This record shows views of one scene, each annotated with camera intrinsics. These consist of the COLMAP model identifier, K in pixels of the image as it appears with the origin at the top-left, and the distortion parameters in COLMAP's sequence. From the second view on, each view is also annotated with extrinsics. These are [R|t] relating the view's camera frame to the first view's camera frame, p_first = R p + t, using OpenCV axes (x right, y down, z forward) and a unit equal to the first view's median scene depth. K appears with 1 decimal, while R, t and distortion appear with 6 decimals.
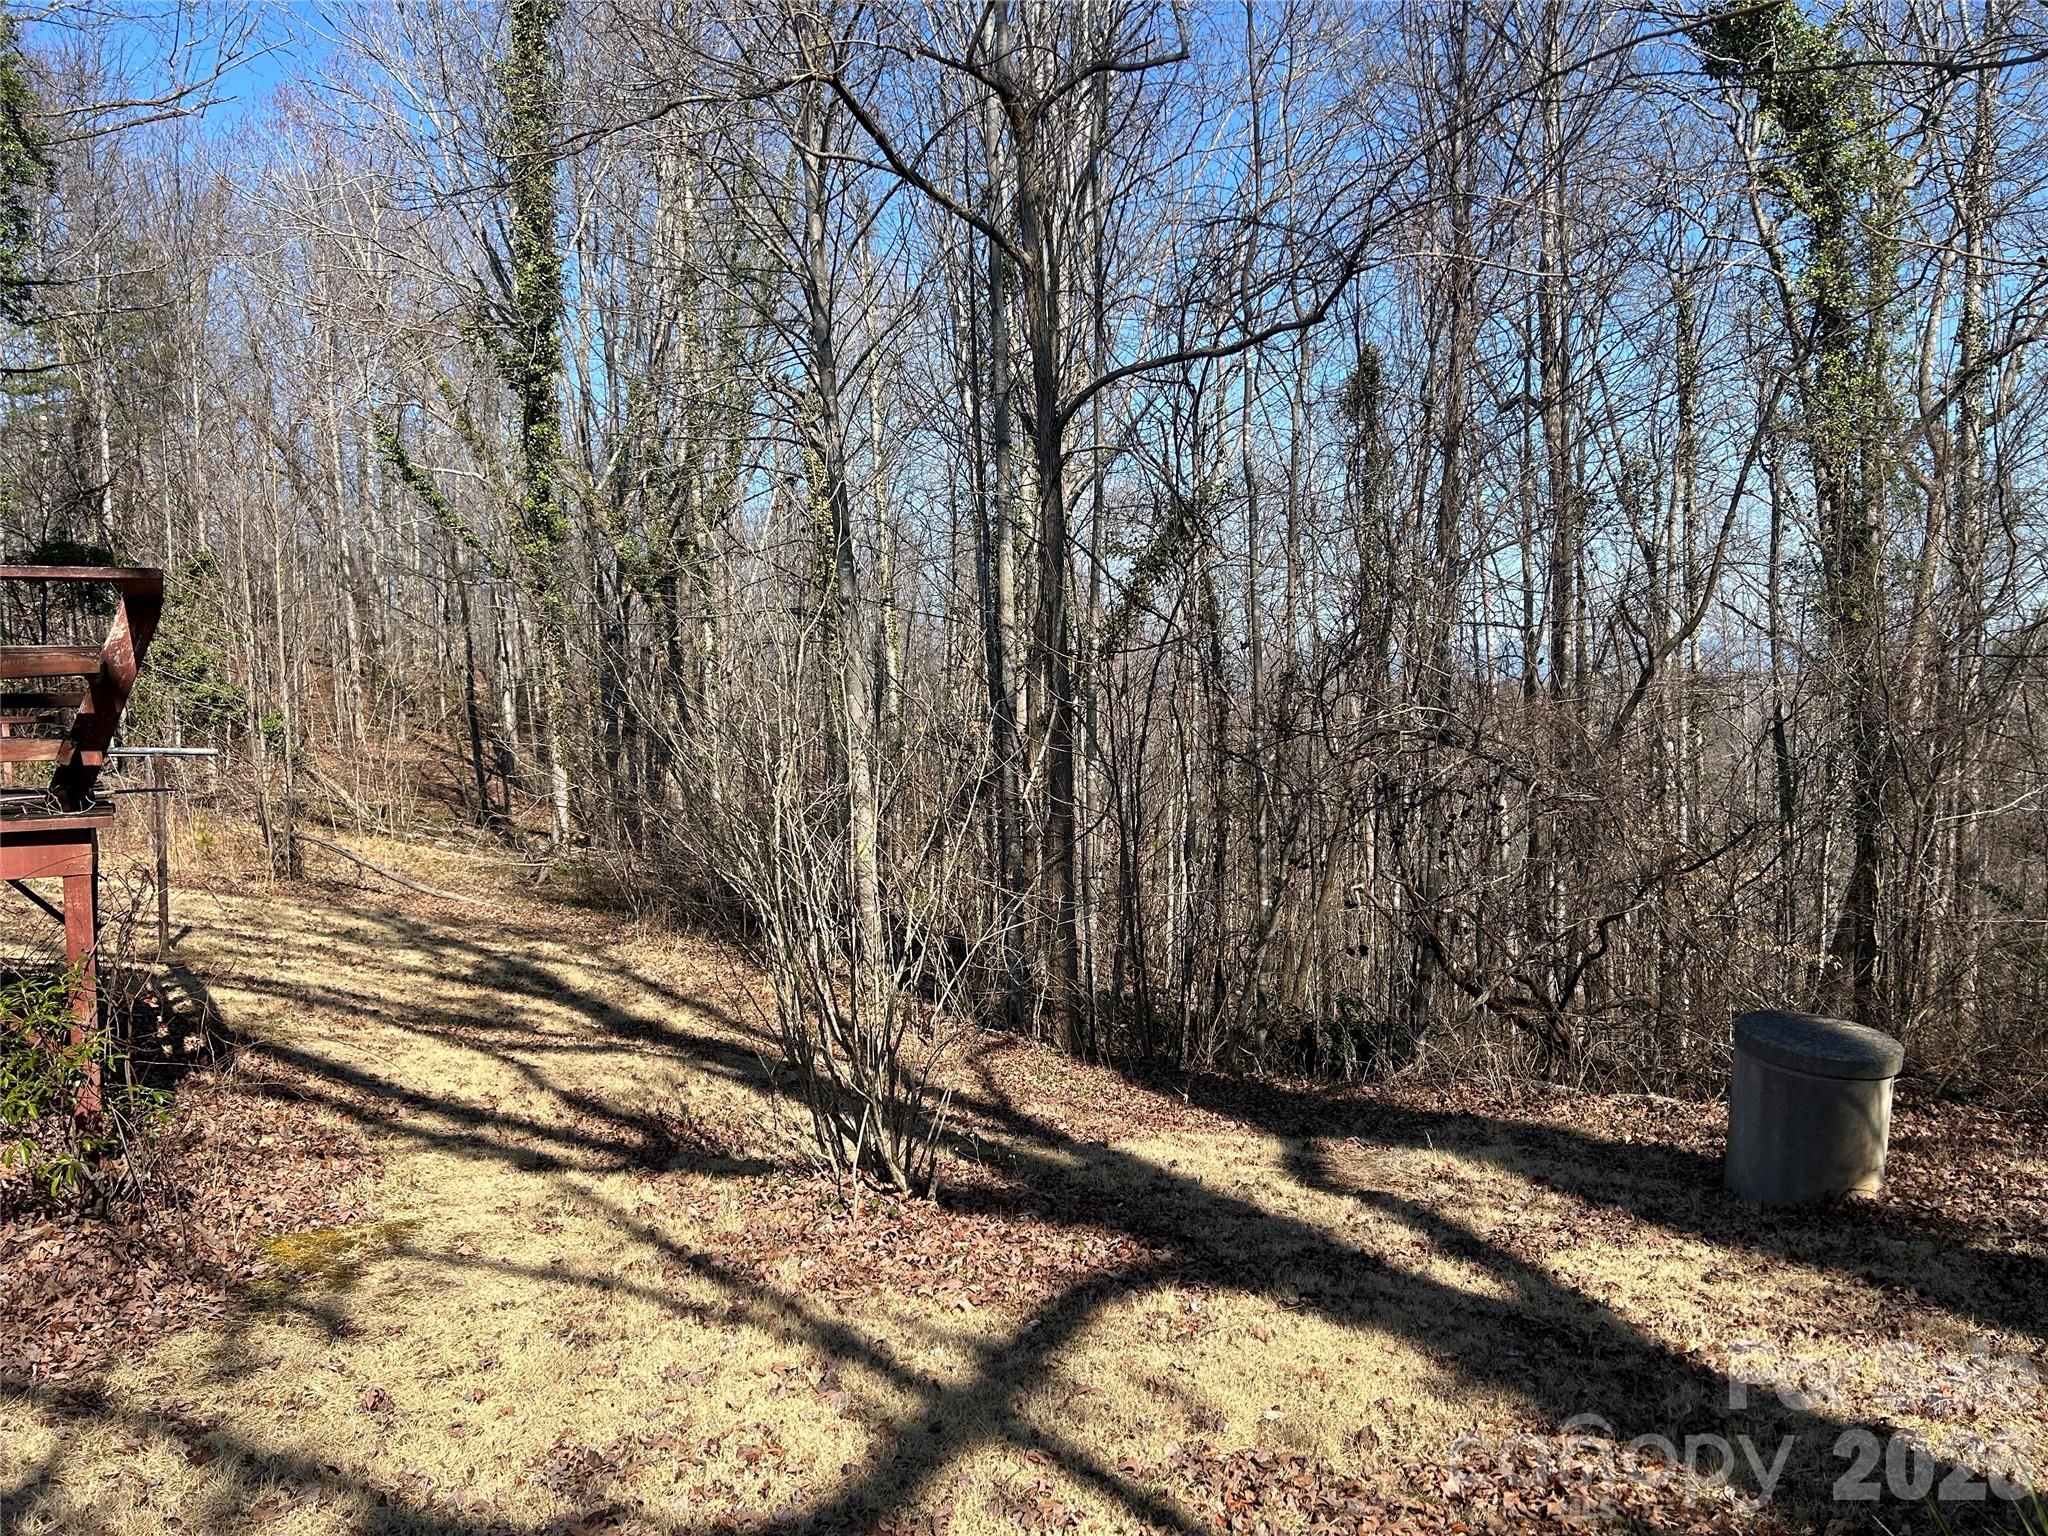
lens RADIAL K [[1552.7, 0, 1024.1], [0, 1552.7, 766.2], [0, 0, 1]] dist [0.001263, -0.000025]
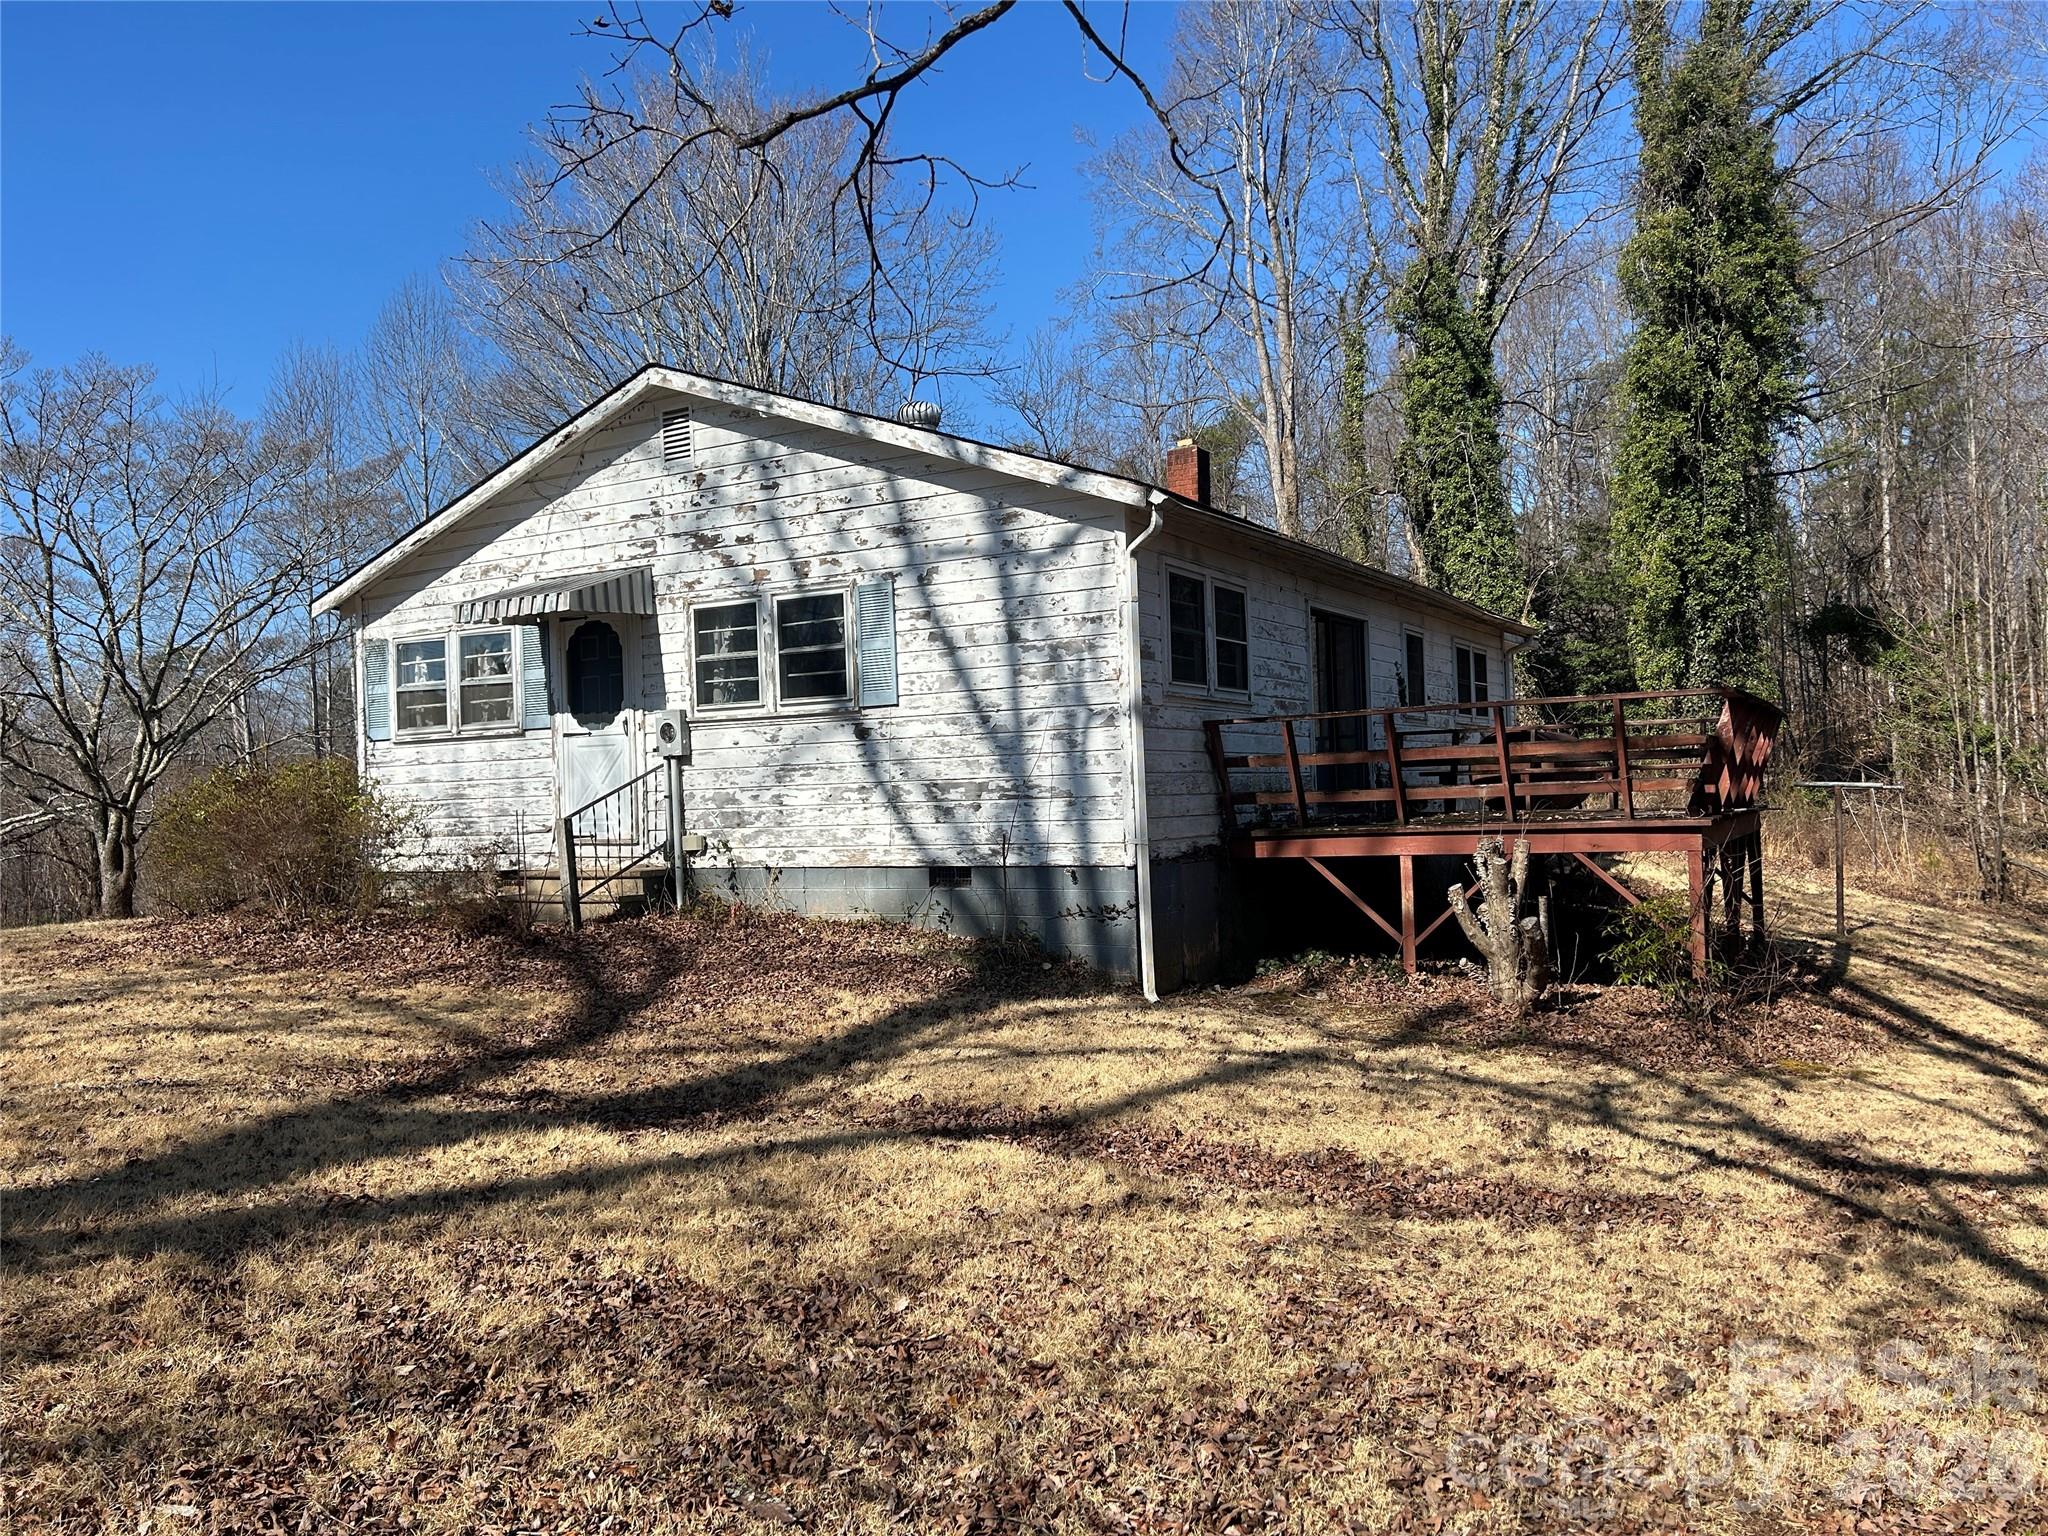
lens RADIAL K [[1552.7, 0, 1024.0], [0, 1552.7, 769.4], [0, 0, 1]] dist [0.001263, -0.000025]
pose [[0.487359, 0.001788, -0.873200, 0.223371], [-0.019581, 0.999769, -0.008882, 0.003972], [0.872982, 0.021426, 0.487281, -0.215964]]
